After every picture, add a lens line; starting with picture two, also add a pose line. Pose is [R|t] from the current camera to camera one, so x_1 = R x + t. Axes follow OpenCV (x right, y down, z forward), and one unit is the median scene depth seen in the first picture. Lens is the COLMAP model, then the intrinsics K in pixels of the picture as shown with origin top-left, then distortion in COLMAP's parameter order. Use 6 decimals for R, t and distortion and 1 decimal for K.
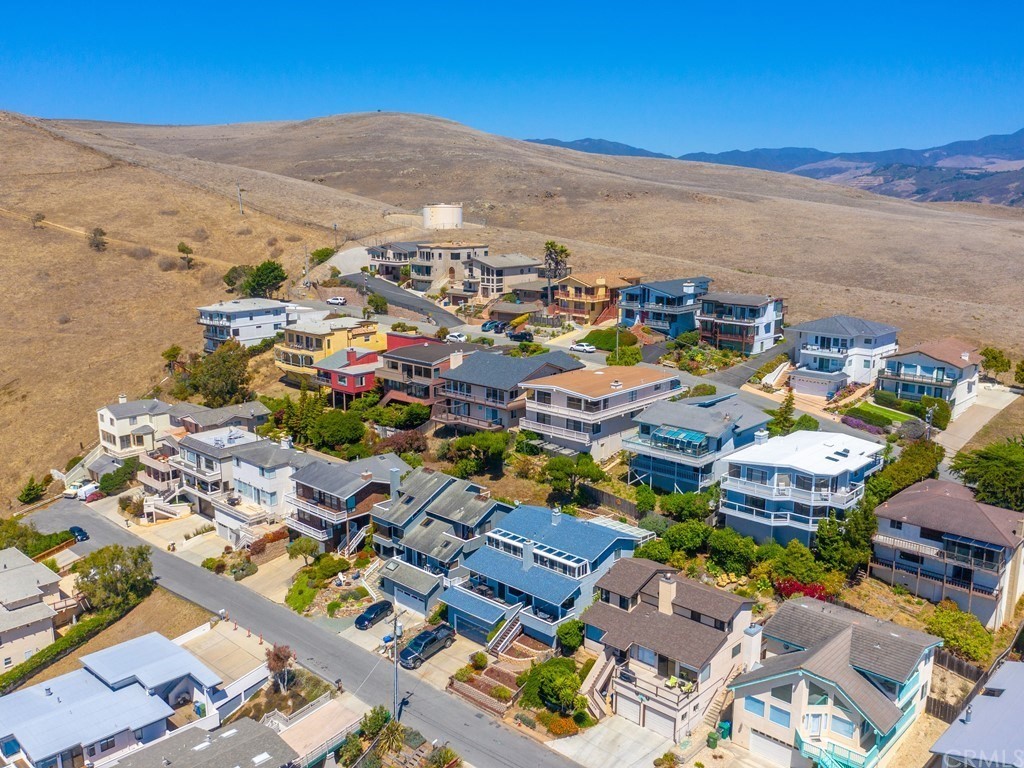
lens RADIAL K [[886.8, 0, 516.9], [0, 886.8, 386.5], [0, 0, 1]] dist [-0.025191, 0.017452]
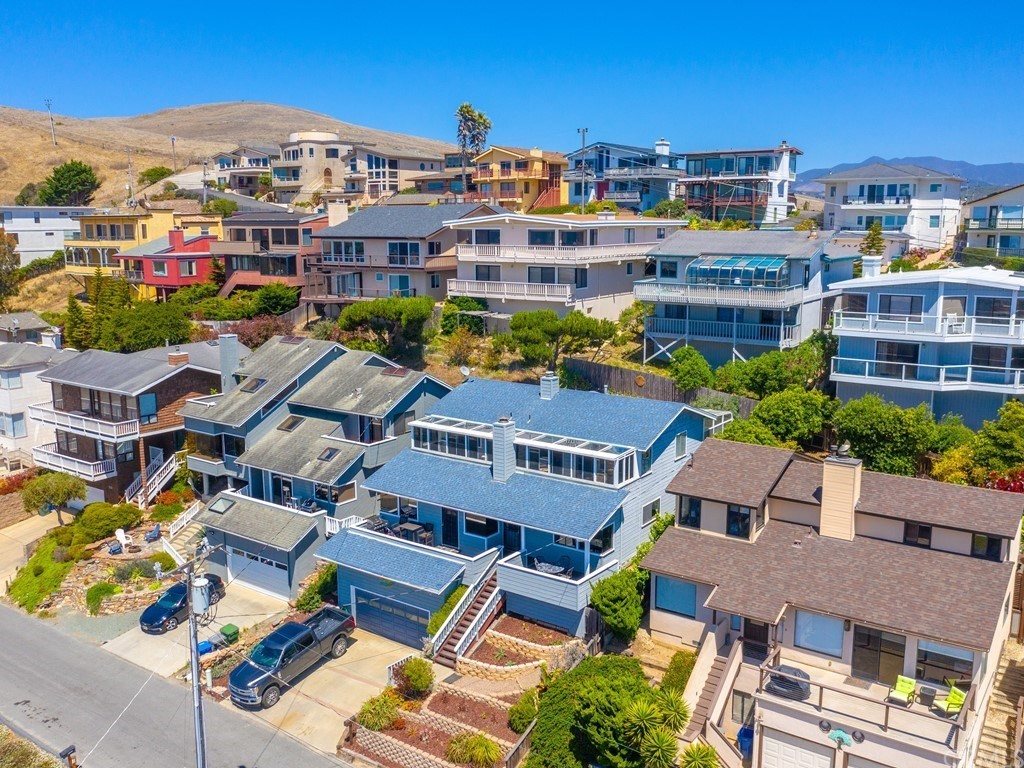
lens RADIAL K [[886.8, 0, 506.0], [0, 886.8, 381.7], [0, 0, 1]] dist [-0.025191, 0.017452]
pose [[0.992020, -0.029501, 0.122584, -0.037429], [0.034445, 0.998668, -0.038413, 0.146651], [-0.121287, 0.042329, 0.991715, 0.447131]]
